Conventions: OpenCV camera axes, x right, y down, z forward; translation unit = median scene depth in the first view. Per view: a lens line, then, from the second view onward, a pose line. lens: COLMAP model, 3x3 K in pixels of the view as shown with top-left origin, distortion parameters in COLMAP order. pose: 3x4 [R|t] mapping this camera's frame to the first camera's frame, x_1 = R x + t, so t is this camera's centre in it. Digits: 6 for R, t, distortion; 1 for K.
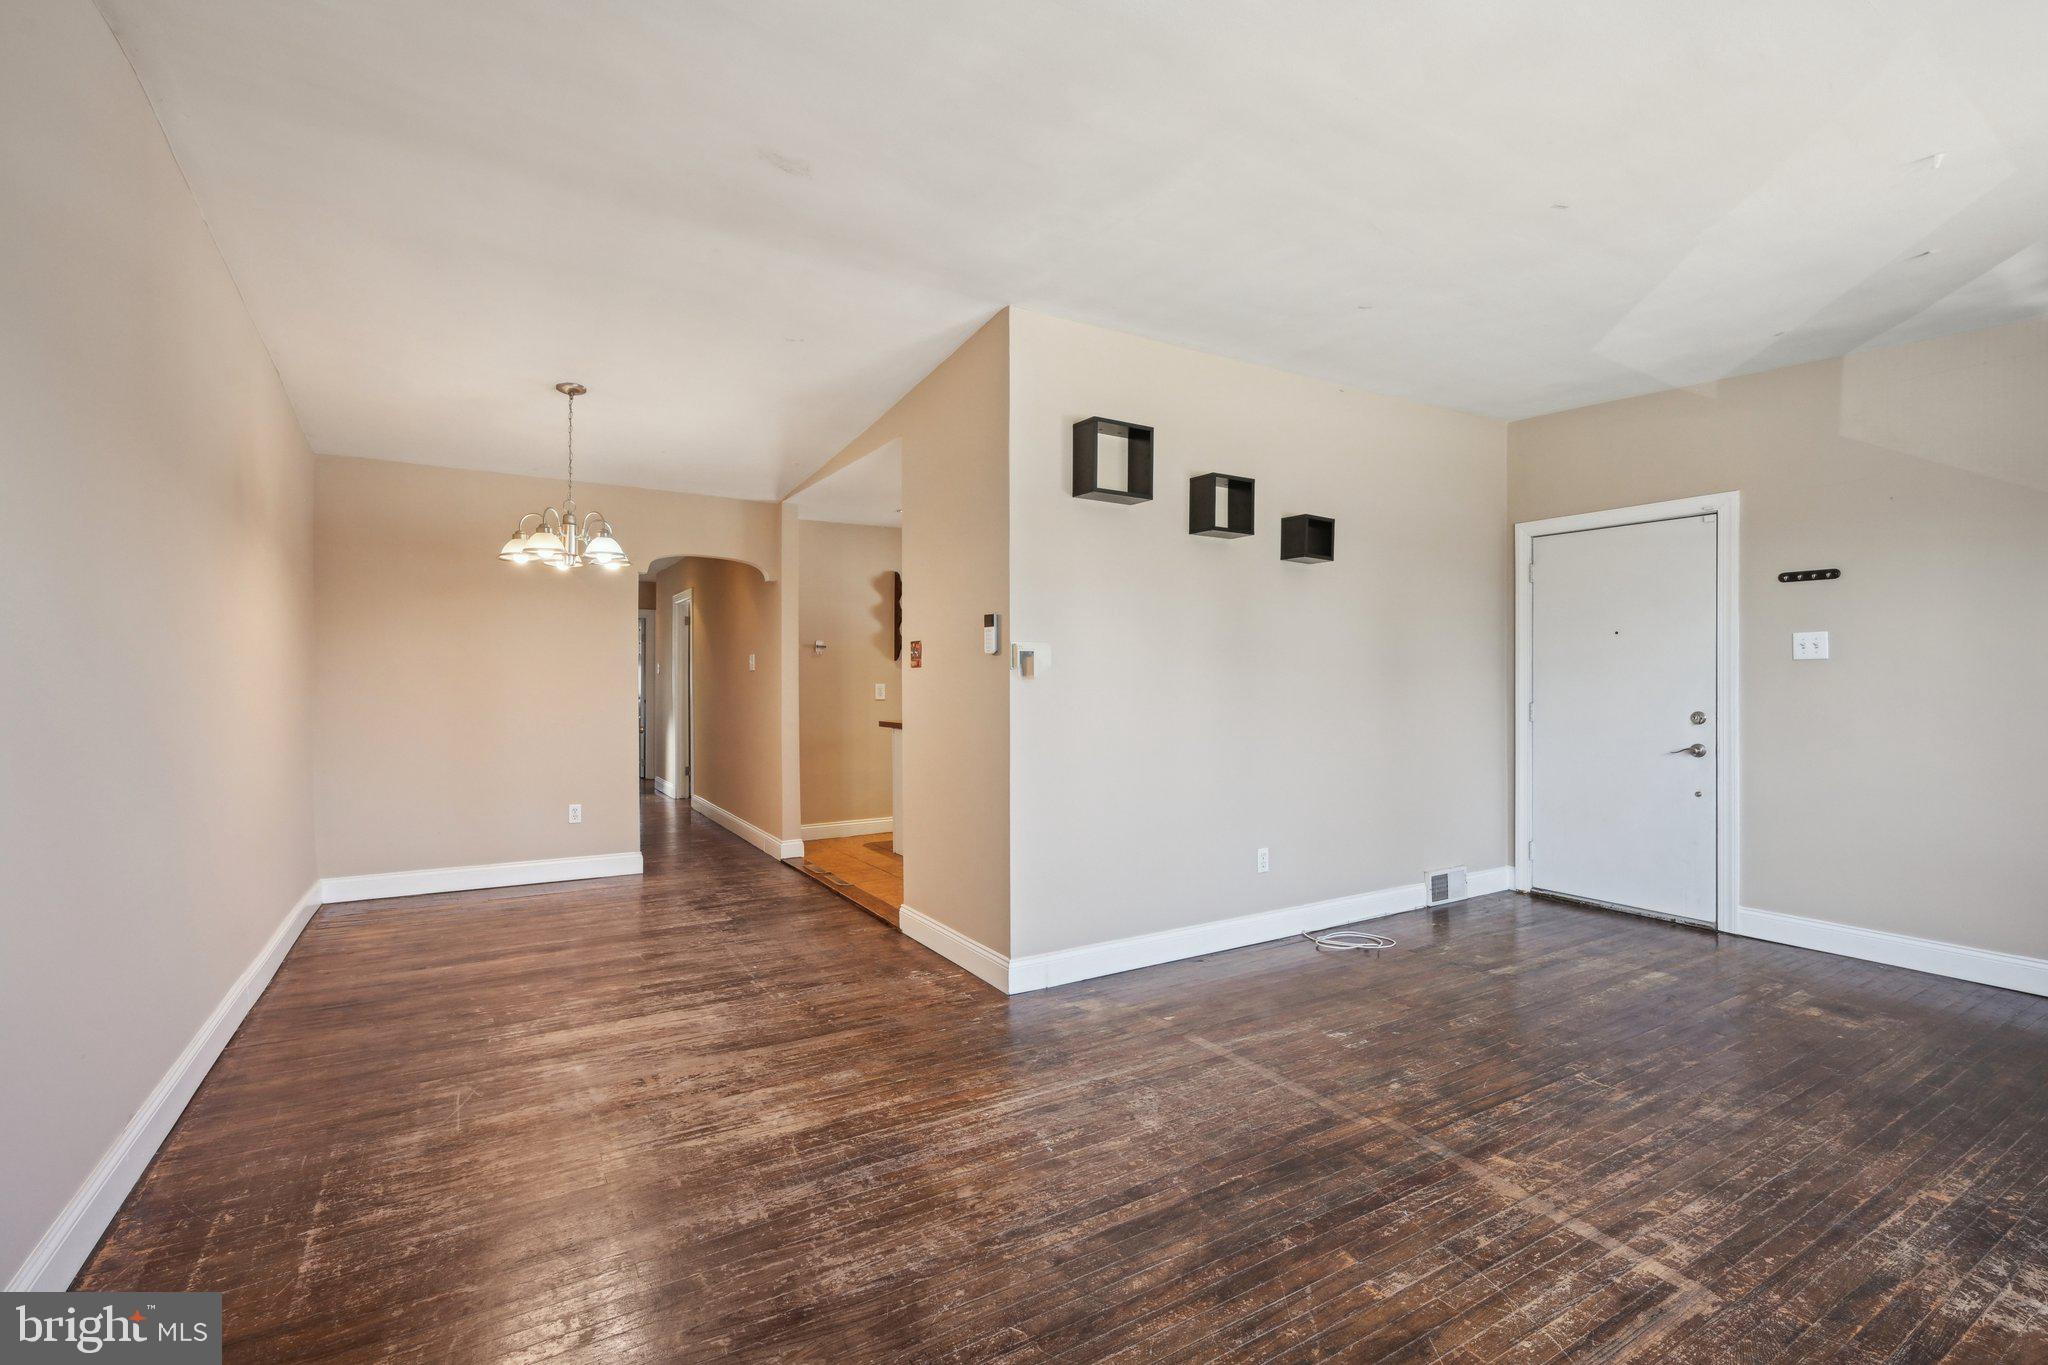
lens RADIAL K [[936.4, 0, 1002.4], [0, 936.4, 672.2], [0, 0, 1]] dist [0.001538, 0.000366]
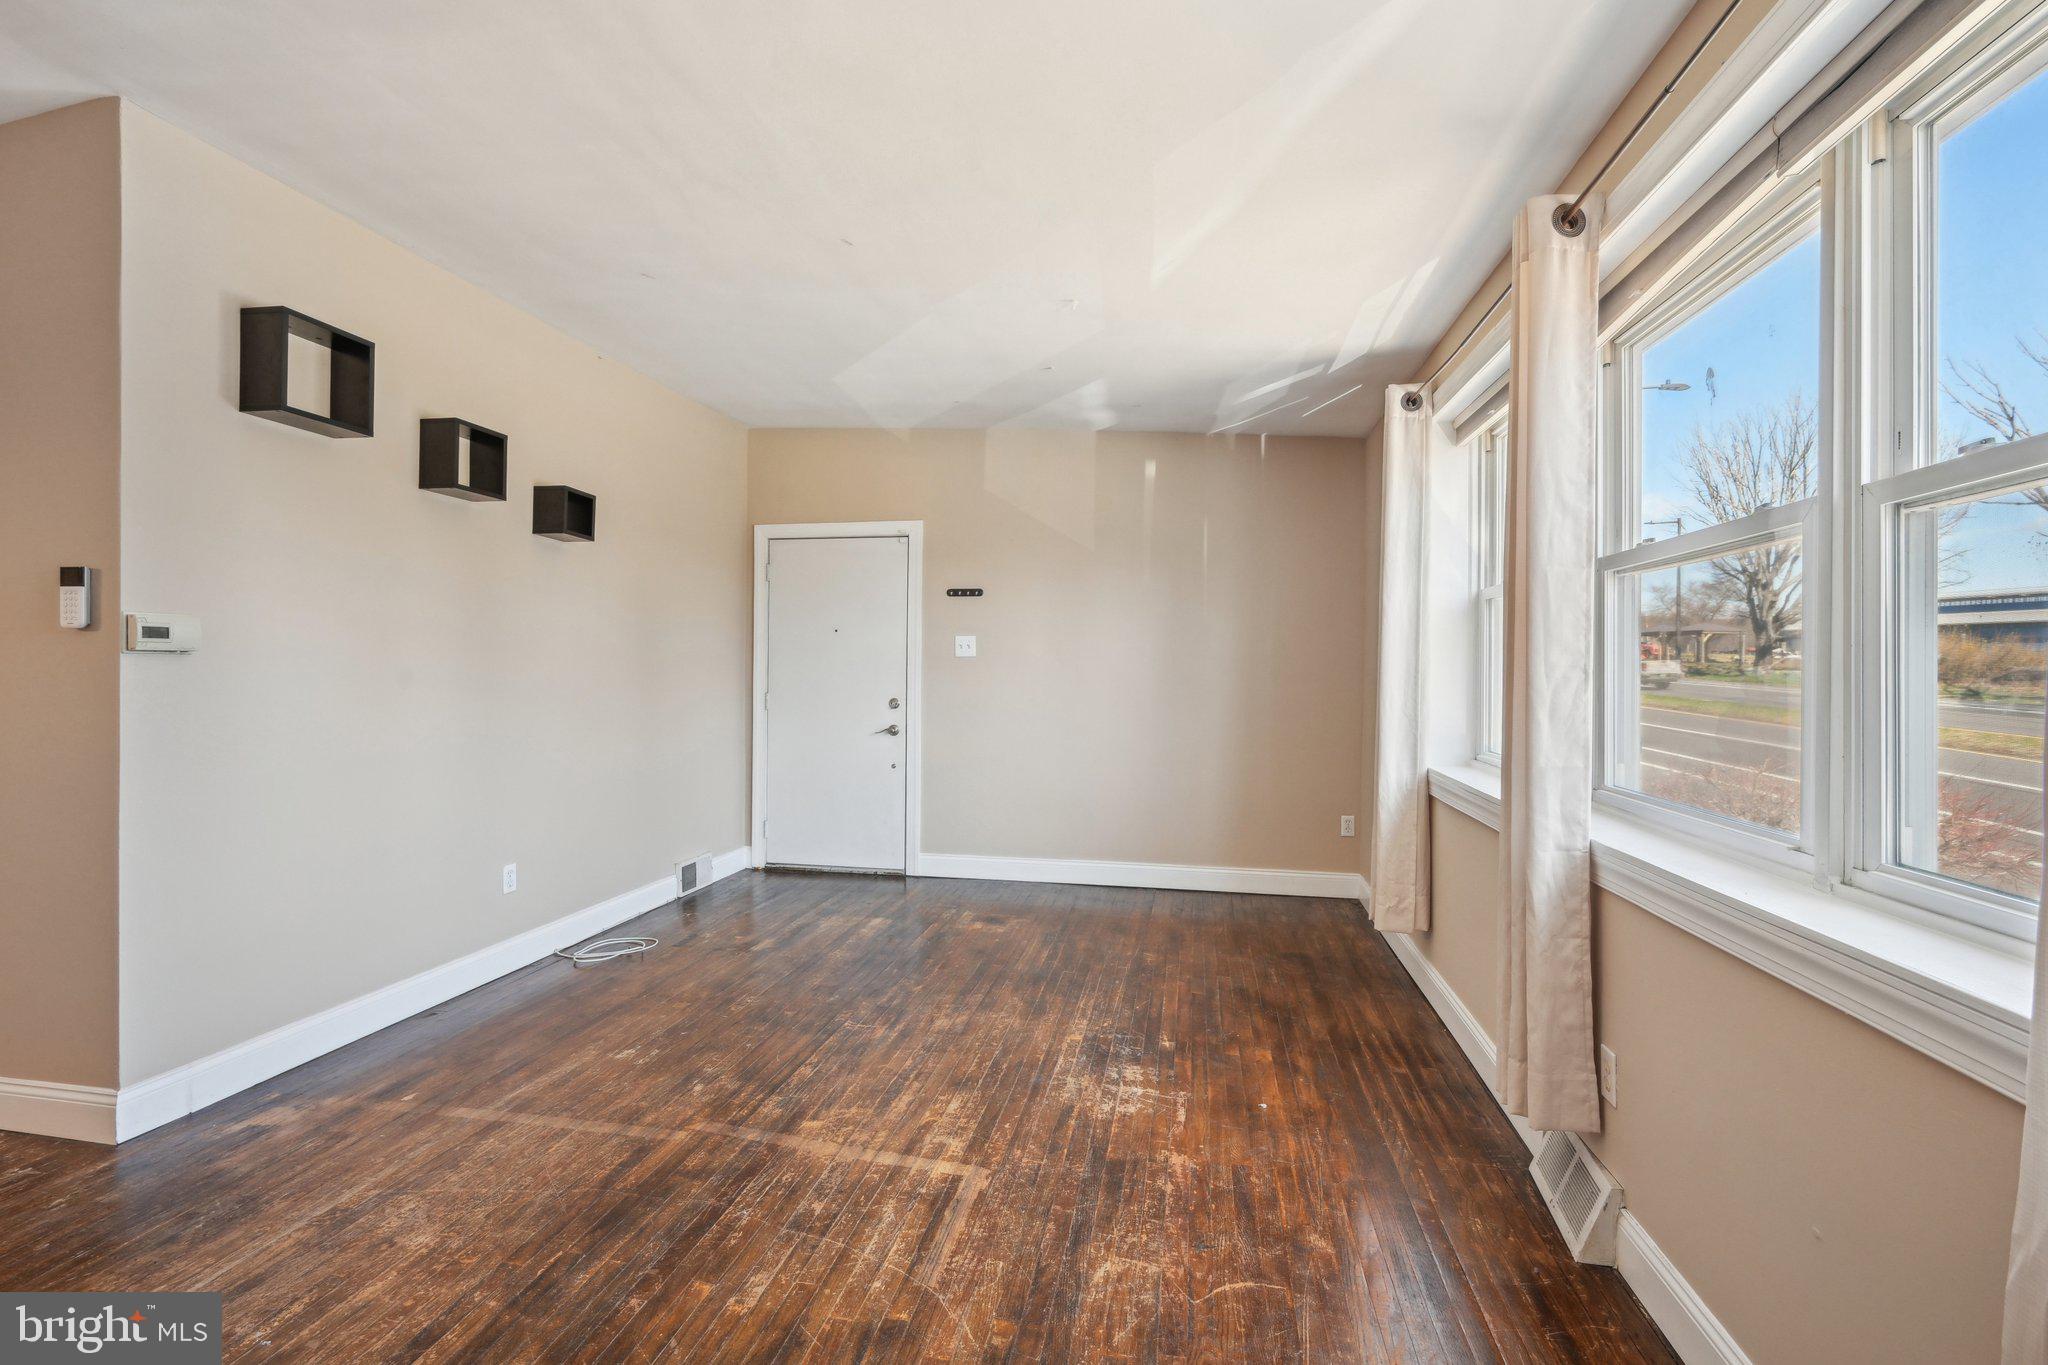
lens RADIAL K [[936.4, 0, 1045.4], [0, 936.4, 682.9], [0, 0, 1]] dist [0.001538, 0.000366]
pose [[0.652760, -0.005730, 0.757543, -0.072772], [-0.011479, 0.999782, 0.017454, -0.002271], [-0.757478, -0.020090, 0.652552, 0.082632]]
